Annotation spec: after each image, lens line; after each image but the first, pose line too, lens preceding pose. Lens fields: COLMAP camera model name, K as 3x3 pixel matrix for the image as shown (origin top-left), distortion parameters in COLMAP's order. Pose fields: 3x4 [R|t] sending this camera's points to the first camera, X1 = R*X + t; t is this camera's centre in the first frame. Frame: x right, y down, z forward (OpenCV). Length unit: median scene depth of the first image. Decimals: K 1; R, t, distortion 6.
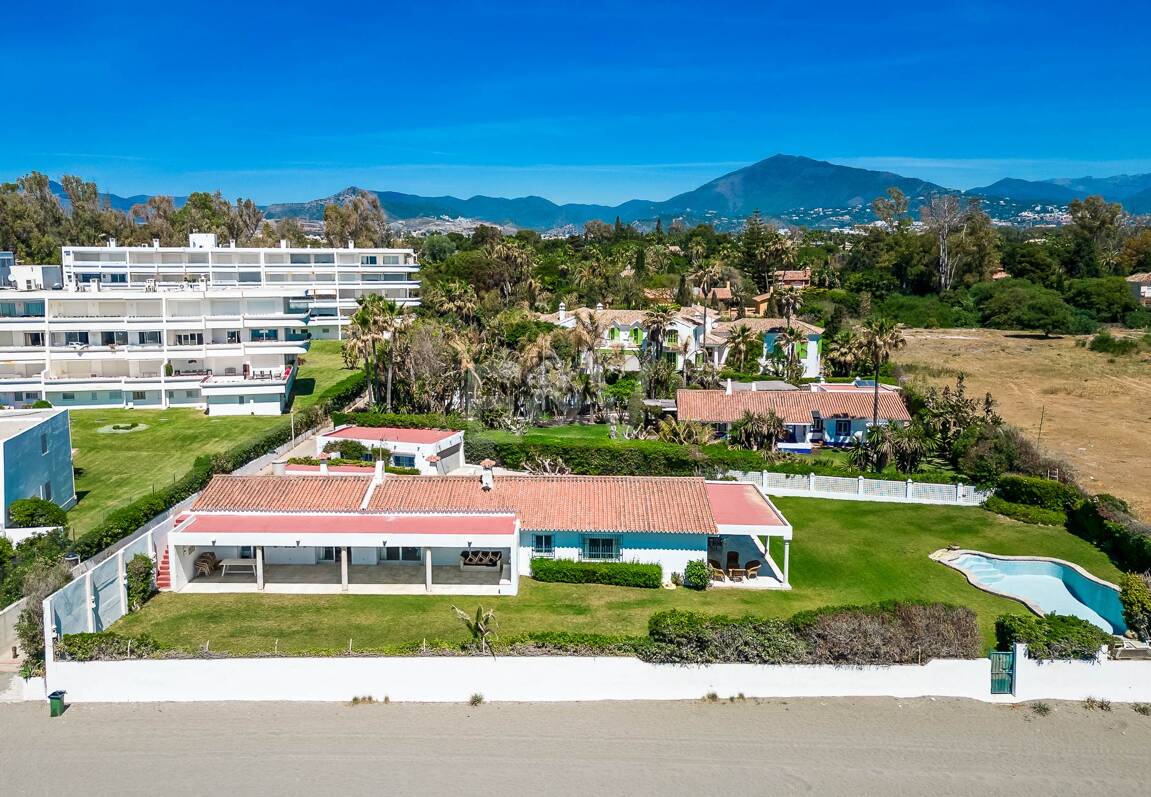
lens RADIAL K [[933.0, 0, 533.8], [0, 933.0, 378.7], [0, 0, 1]] dist [0.054527, 0.013703]
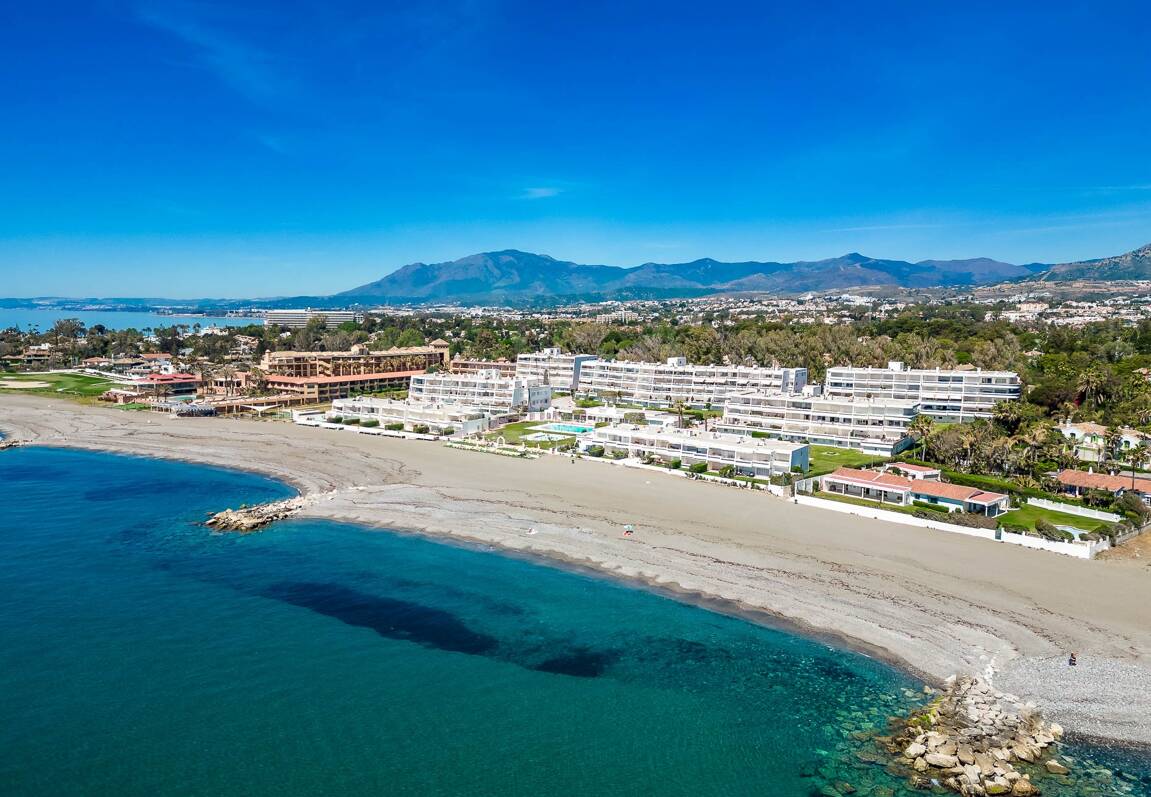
lens RADIAL K [[830.5, 0, 573.6], [0, 830.5, 401.3], [0, 0, 1]] dist [0.061629, -0.002205]
pose [[0.709511, 0.082945, -0.699795, 0.556909], [-0.101191, 0.994749, 0.015310, -0.047274], [0.697391, 0.059951, 0.714179, -0.979137]]
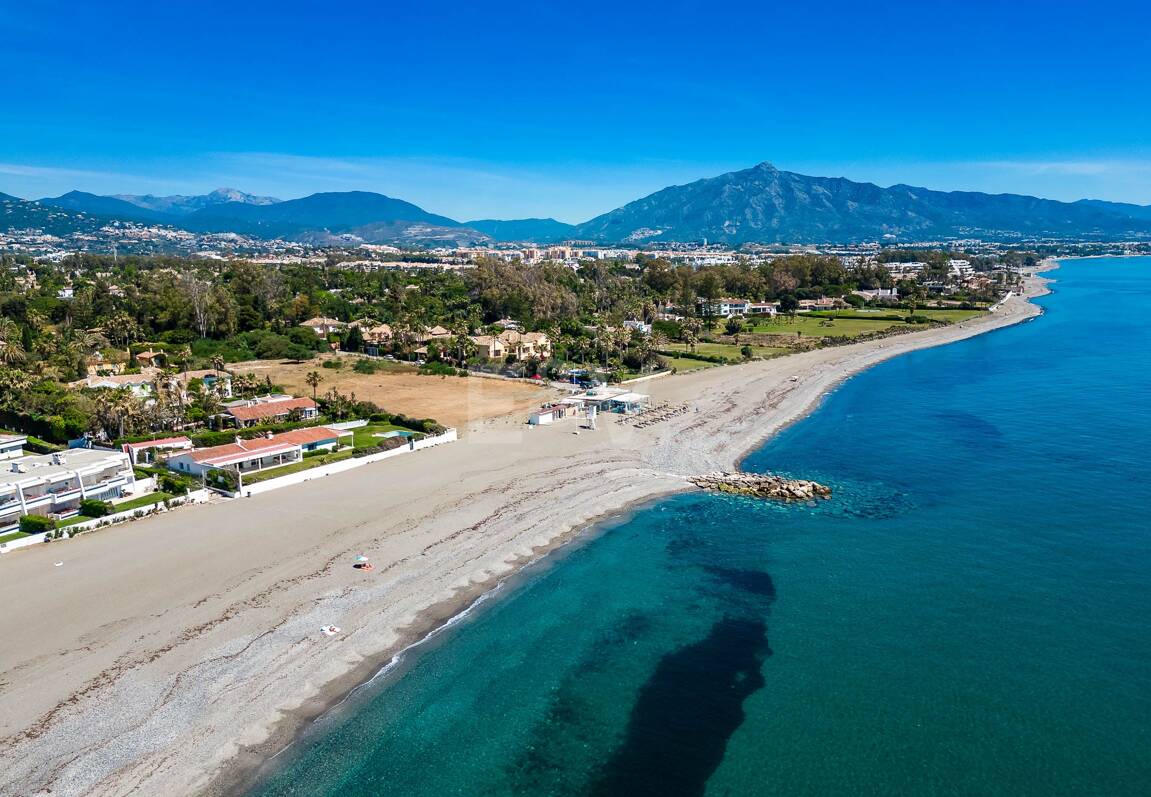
lens RADIAL K [[830.5, 0, 581.4], [0, 830.5, 403.1], [0, 0, 1]] dist [0.061629, -0.002205]
pose [[0.563437, -0.148886, 0.812633, -0.824645], [0.124931, 0.987671, 0.094334, -0.070695], [-0.816659, 0.048372, 0.575090, -0.740652]]
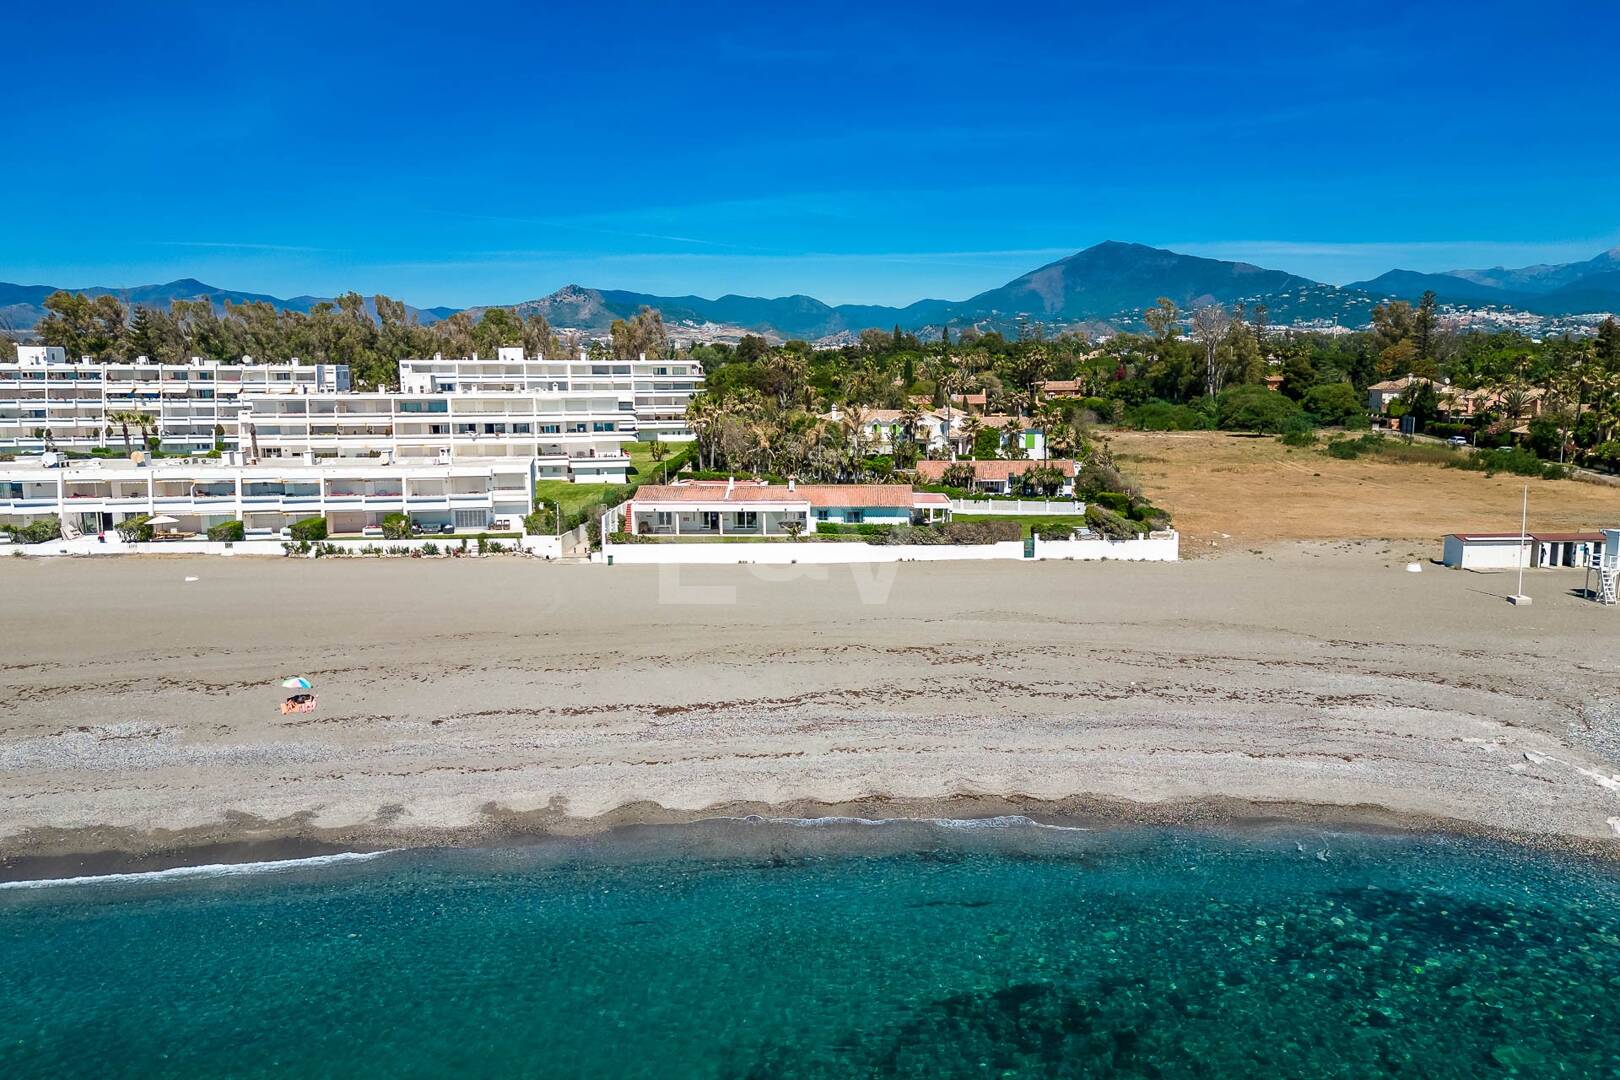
lens RADIAL K [[1166.3, 0, 812.6], [0, 1166.3, 545.3], [0, 0, 1]] dist [0.057378, -0.002174]
pose [[0.999937, -0.006186, 0.009414, -0.013630], [0.006019, 0.999825, 0.017711, 0.080845], [-0.009522, -0.017654, 0.999799, -0.558416]]
